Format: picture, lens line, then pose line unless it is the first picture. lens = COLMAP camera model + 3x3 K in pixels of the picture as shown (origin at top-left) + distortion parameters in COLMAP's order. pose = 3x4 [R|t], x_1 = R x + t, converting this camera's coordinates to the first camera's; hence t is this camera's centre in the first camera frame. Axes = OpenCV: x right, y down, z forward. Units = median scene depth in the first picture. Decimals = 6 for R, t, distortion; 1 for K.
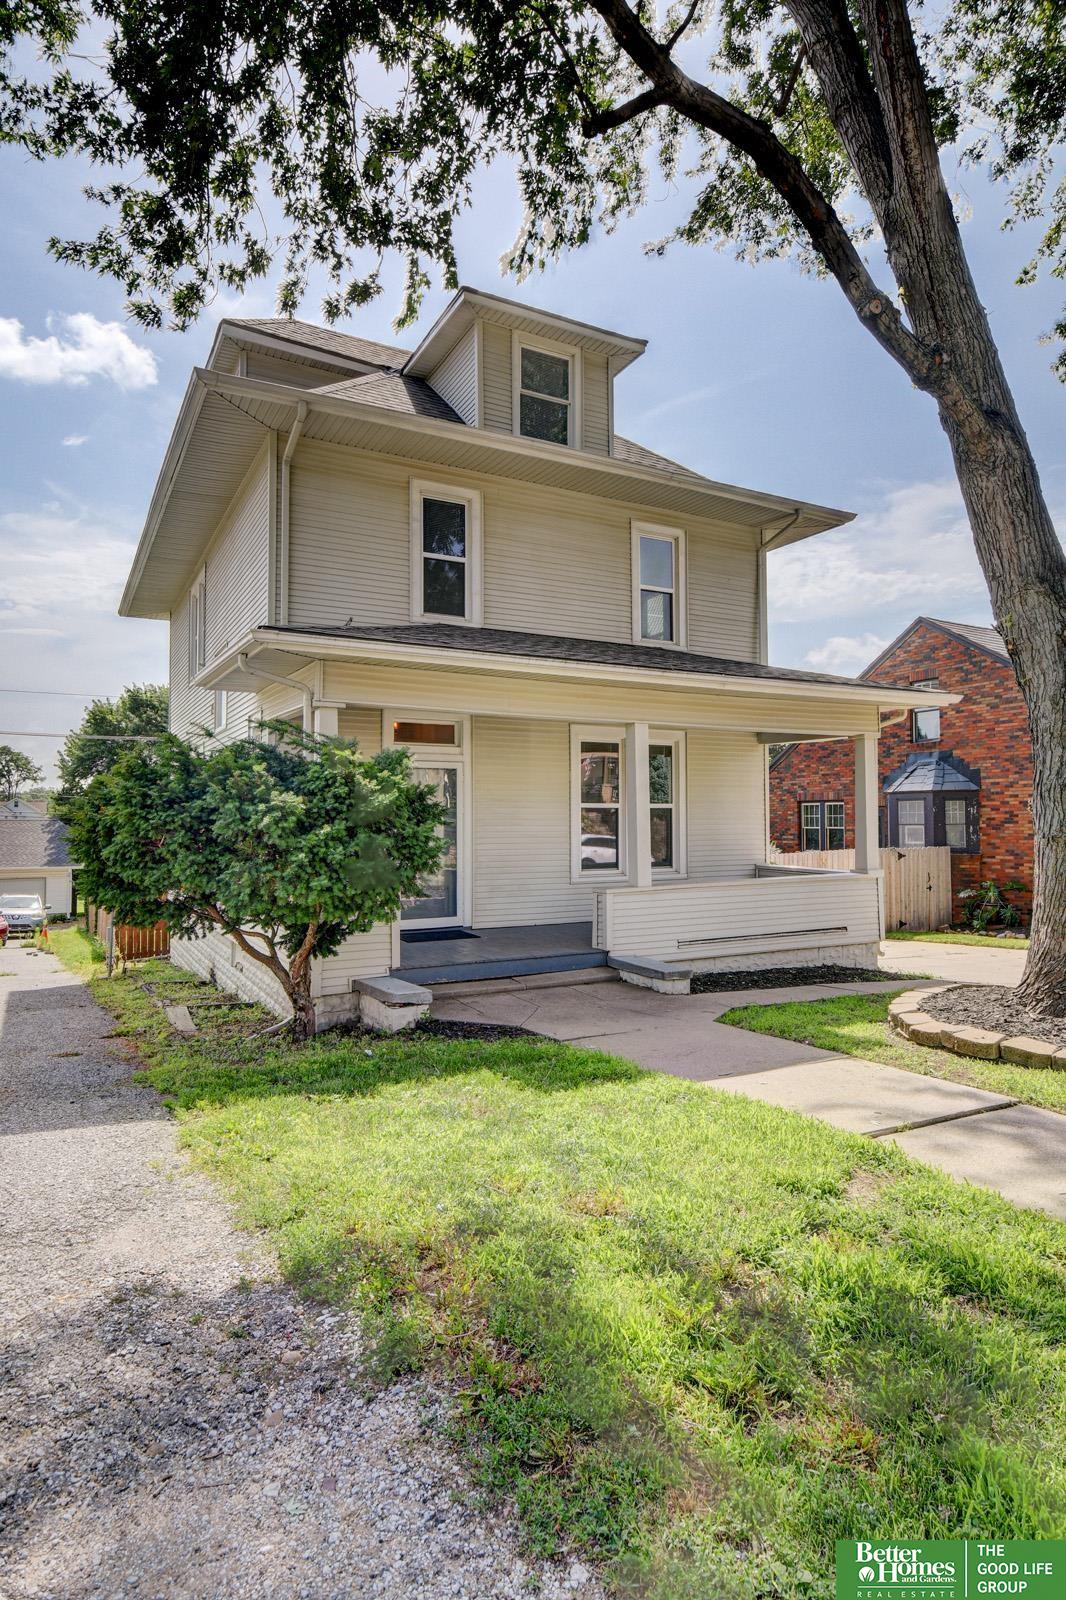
lens RADIAL K [[912.7, 0, 529.1], [0, 912.7, 798.1], [0, 0, 1]] dist [-0.002587, -0.001712]
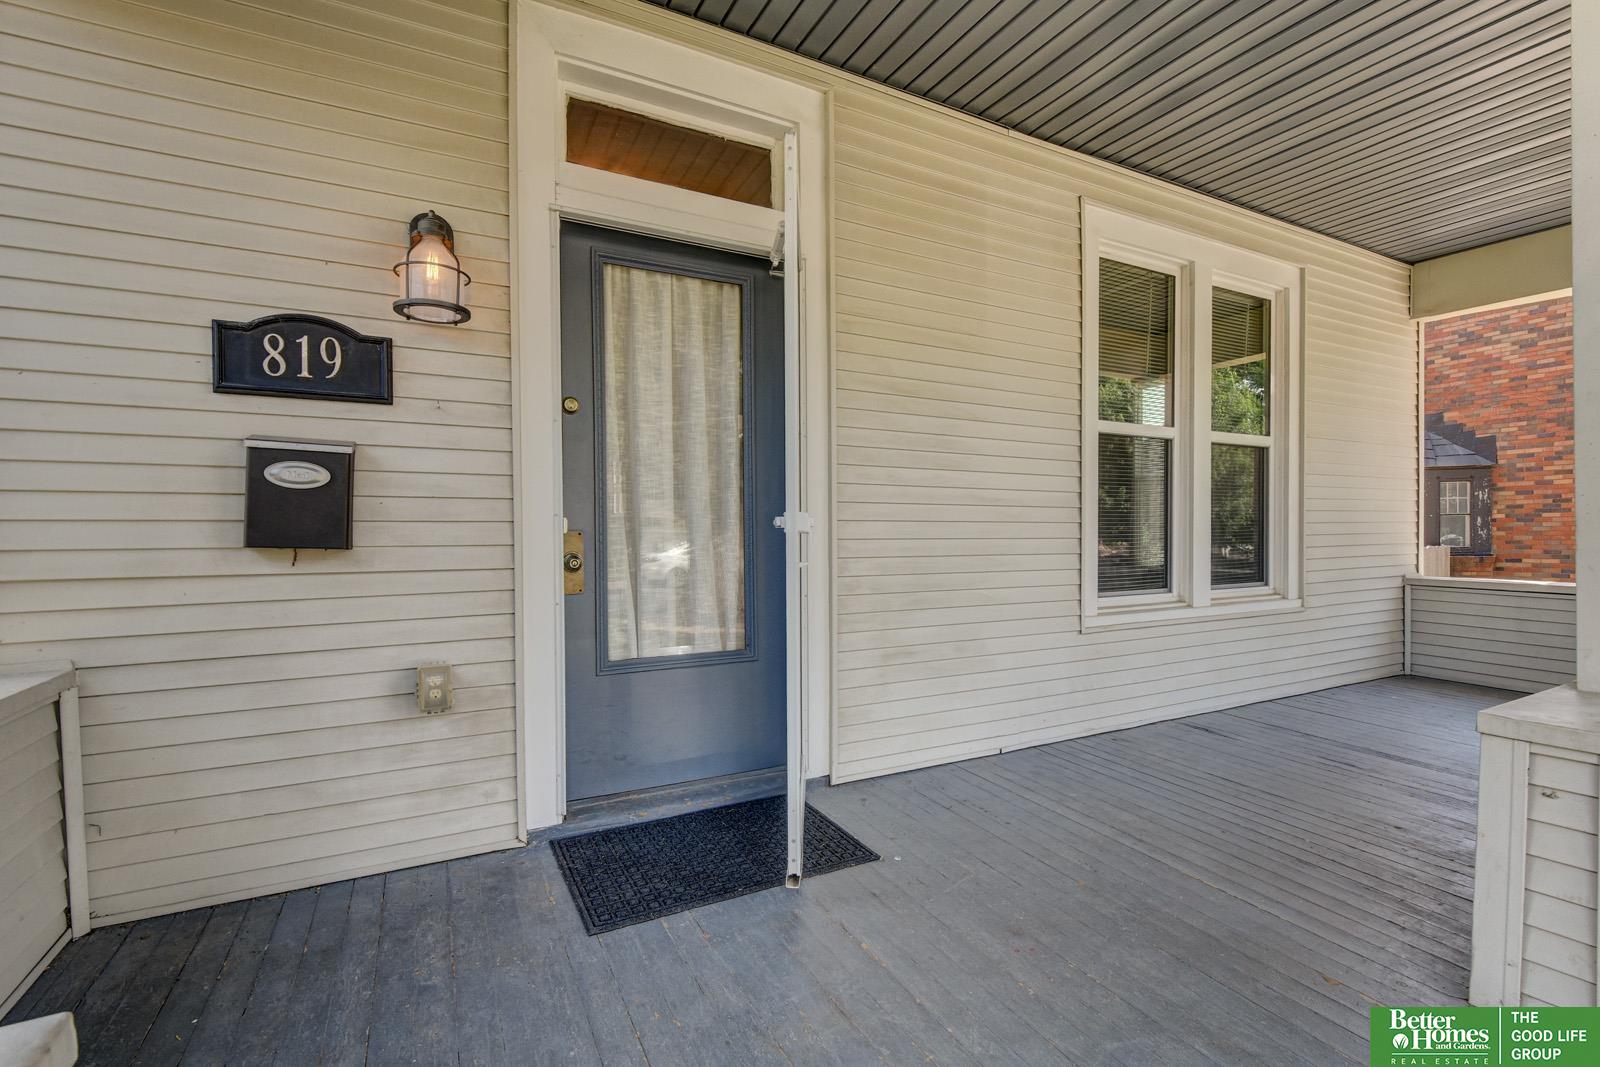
lens RADIAL K [[757.8, 0, 797.5], [0, 757.8, 545.8], [0, 0, 1]] dist [0.016351, 0.000026]
pose [[0.999845, -0.002932, -0.017358, -0.070407], [0.003659, 0.999113, 0.041955, 0.050782], [0.017219, -0.042012, 0.998969, 0.768393]]
